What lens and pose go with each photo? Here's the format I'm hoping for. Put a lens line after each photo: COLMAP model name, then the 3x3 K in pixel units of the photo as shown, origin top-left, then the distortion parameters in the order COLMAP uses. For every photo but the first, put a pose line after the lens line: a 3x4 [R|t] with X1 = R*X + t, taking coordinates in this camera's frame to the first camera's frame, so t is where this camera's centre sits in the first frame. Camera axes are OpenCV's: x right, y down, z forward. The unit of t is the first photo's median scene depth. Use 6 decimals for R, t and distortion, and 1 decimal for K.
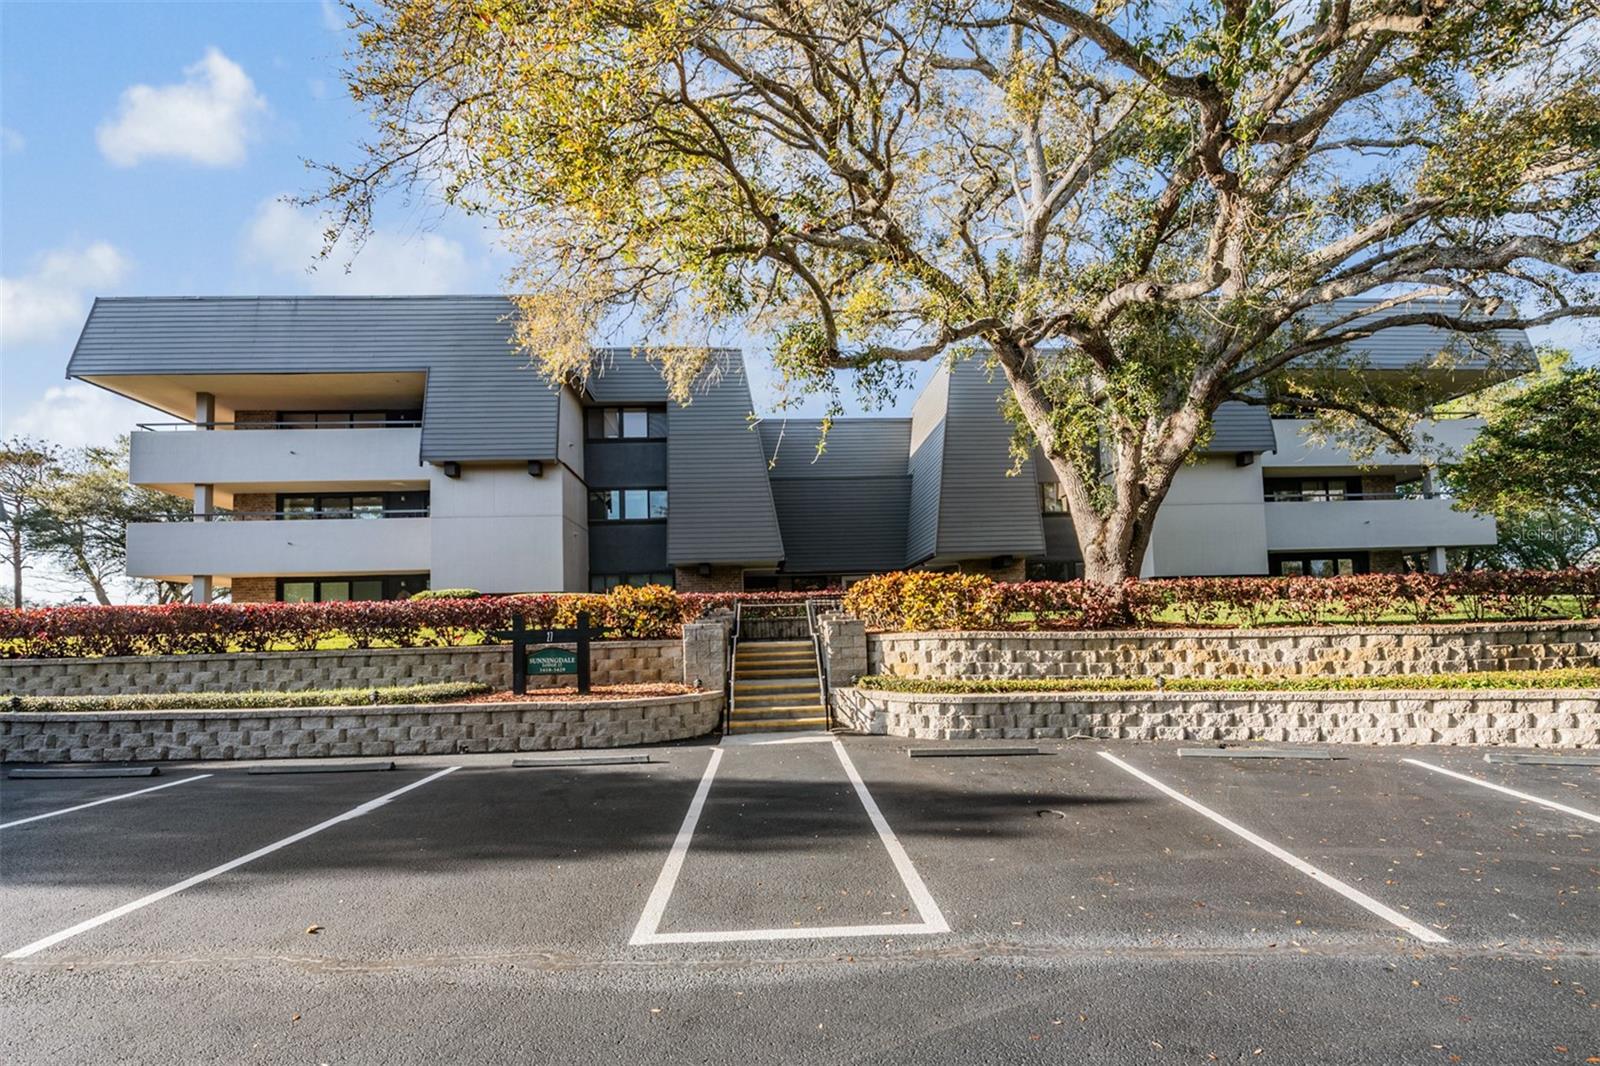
lens RADIAL K [[636.2, 0, 795.1], [0, 636.2, 540.5], [0, 0, 1]] dist [-0.014451, -0.001102]
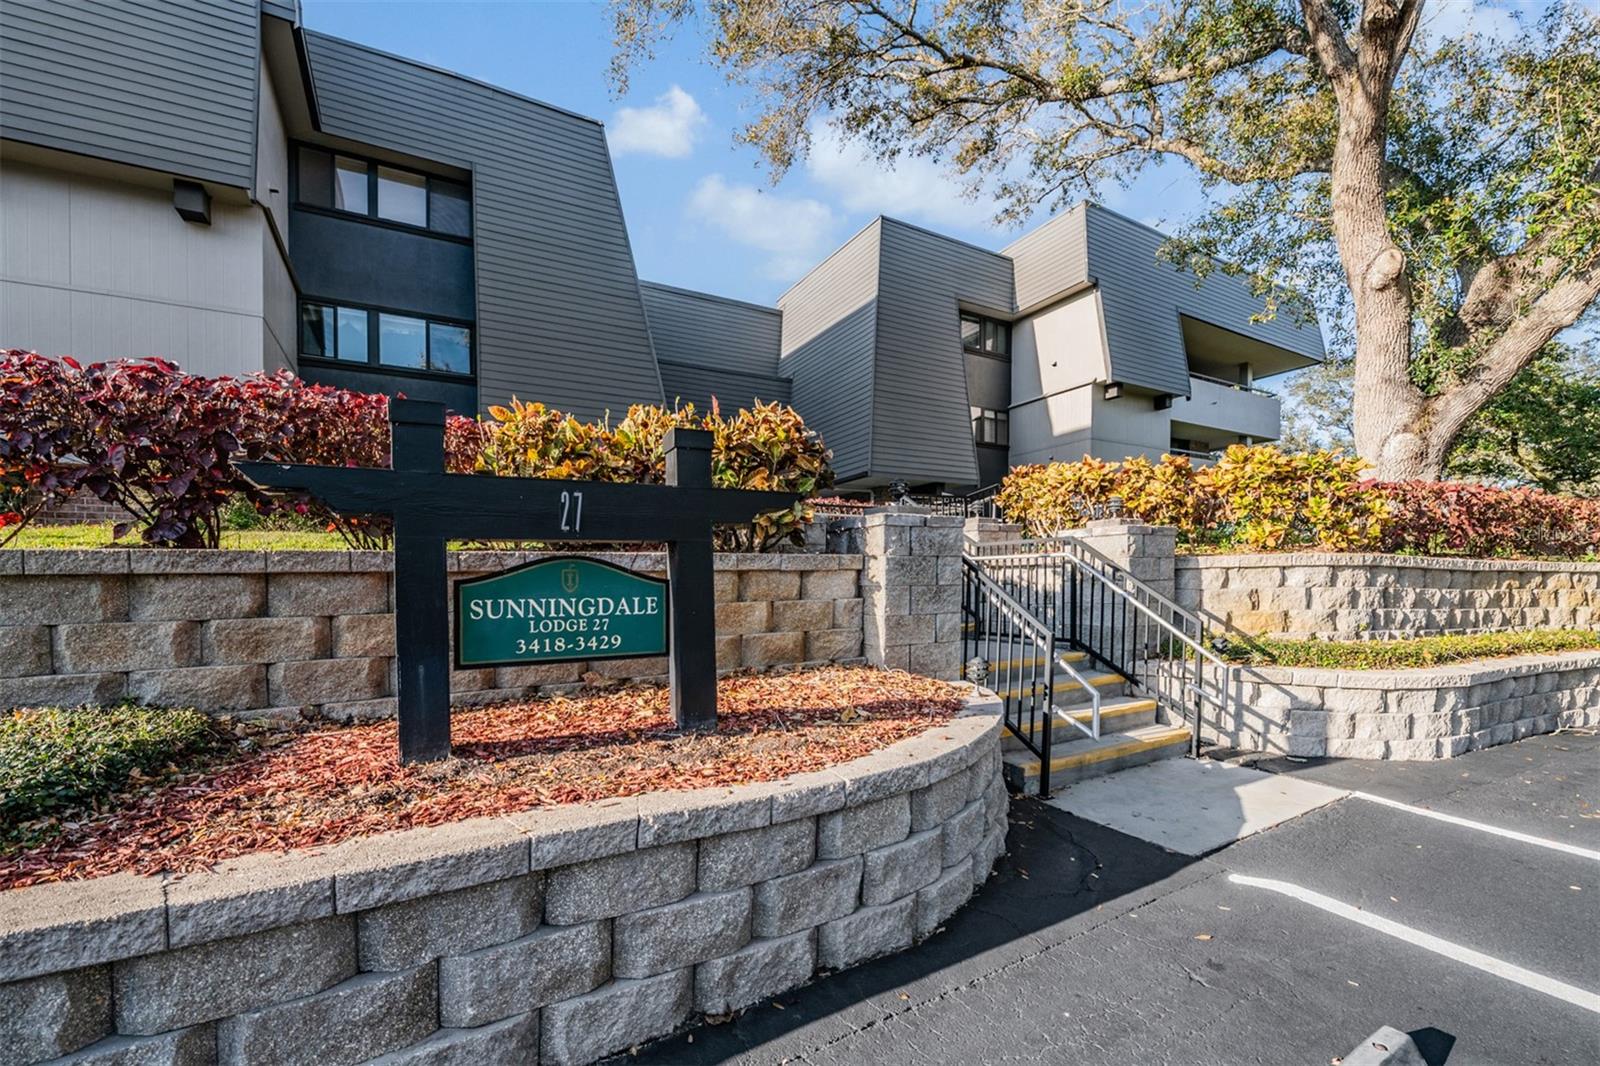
lens RADIAL K [[636.2, 0, 809.4], [0, 636.2, 561.4], [0, 0, 1]] dist [-0.014451, -0.001102]
pose [[0.893064, 0.030071, 0.448923, -0.404661], [-0.079092, 0.992719, 0.090846, 0.138519], [-0.442923, -0.116638, 0.888940, 0.726969]]
